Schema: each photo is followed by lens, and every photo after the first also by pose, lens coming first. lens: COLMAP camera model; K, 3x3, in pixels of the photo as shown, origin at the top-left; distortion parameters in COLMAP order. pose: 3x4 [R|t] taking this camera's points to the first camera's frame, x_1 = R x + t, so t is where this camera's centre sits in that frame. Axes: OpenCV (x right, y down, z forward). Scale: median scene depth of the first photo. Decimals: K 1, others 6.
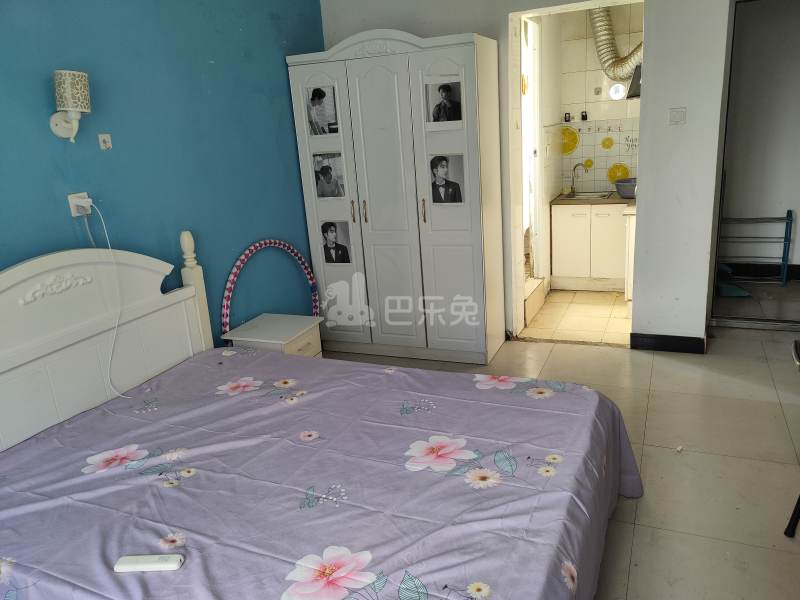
lens RADIAL K [[602.3, 0, 400.0], [0, 602.3, 300.0], [0, 0, 1]] dist [0.050727, 0.000225]
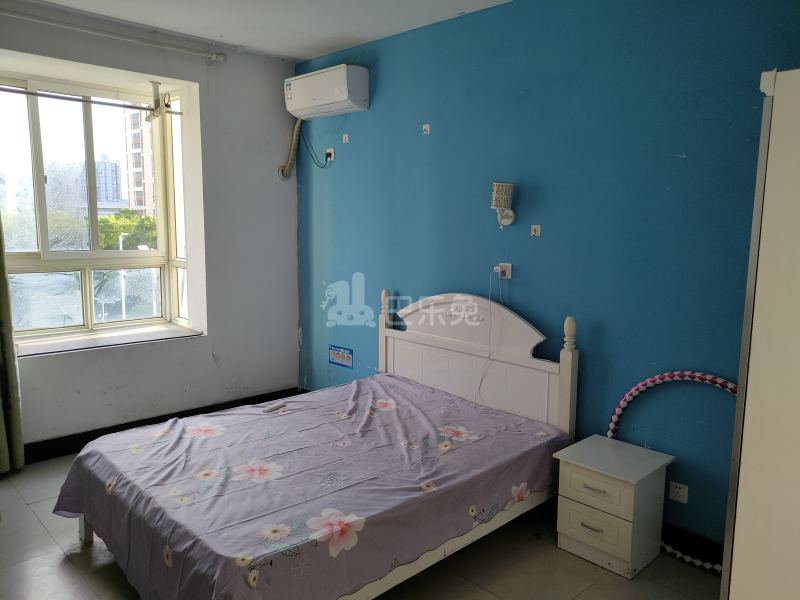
lens RADIAL K [[617.4, 0, 408.0], [0, 617.4, 302.6], [0, 0, 1]] dist [0.047843, -0.006624]
pose [[-0.379510, 0.193138, -0.904804, 0.903813], [-0.247618, 0.921087, 0.300475, -0.477376], [0.891436, 0.338079, -0.301737, 1.292053]]
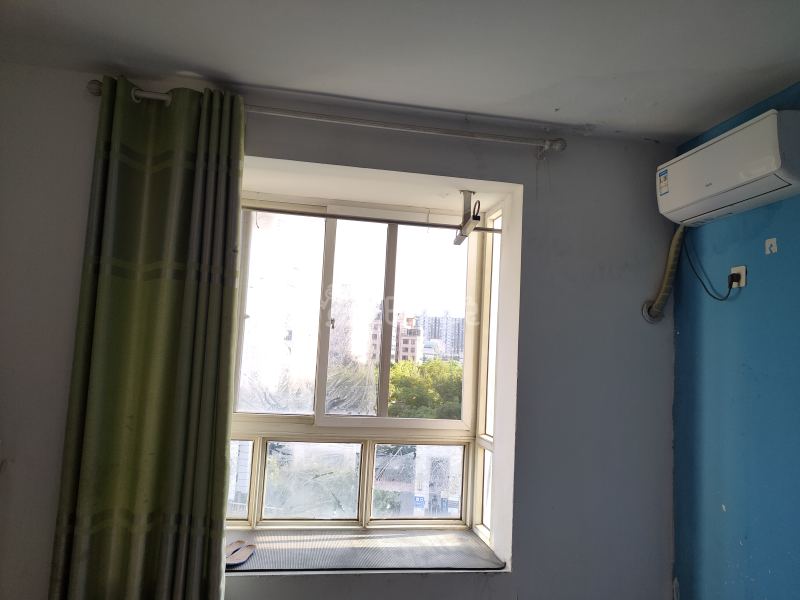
lens RADIAL K [[620.9, 0, 412.1], [0, 620.9, 301.2], [0, 0, 1]] dist [0.045318, -0.008614]
pose [[-0.826834, -0.020112, -0.562086, 0.249634], [-0.148158, 0.971853, 0.183169, -0.338008], [0.542581, 0.234728, -0.806541, 0.924997]]
